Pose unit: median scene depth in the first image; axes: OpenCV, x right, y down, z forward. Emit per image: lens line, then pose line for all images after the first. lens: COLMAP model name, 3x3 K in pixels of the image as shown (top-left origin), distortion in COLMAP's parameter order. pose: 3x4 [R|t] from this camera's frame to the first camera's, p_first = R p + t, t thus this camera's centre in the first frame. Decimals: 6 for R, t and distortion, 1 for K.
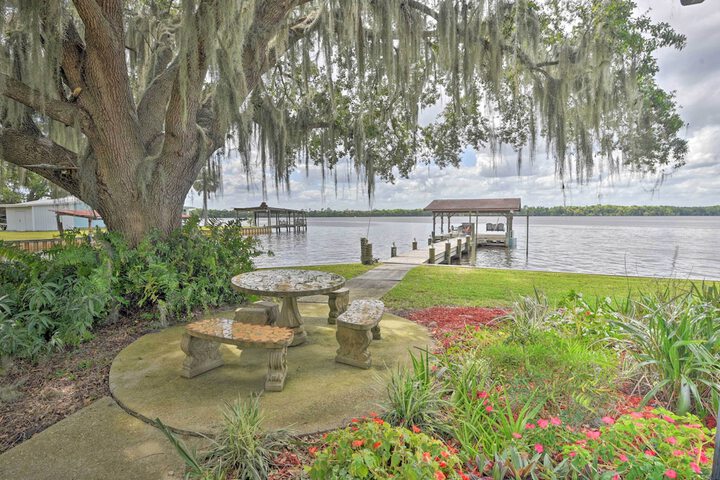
lens RADIAL K [[334.0, 0, 361.4], [0, 334.0, 230.2], [0, 0, 1]] dist [-0.033505, -0.000024]
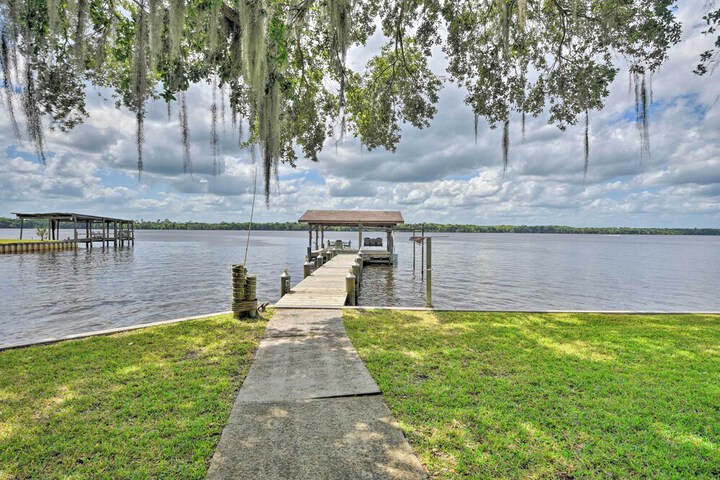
lens RADIAL K [[334.0, 0, 361.4], [0, 334.0, 230.2], [0, 0, 1]] dist [-0.033505, -0.000024]
pose [[0.905983, 0.016013, 0.423011, -0.017822], [0.002212, 0.999092, -0.042558, -0.003791], [-0.423308, 0.039493, 0.905125, 0.219481]]
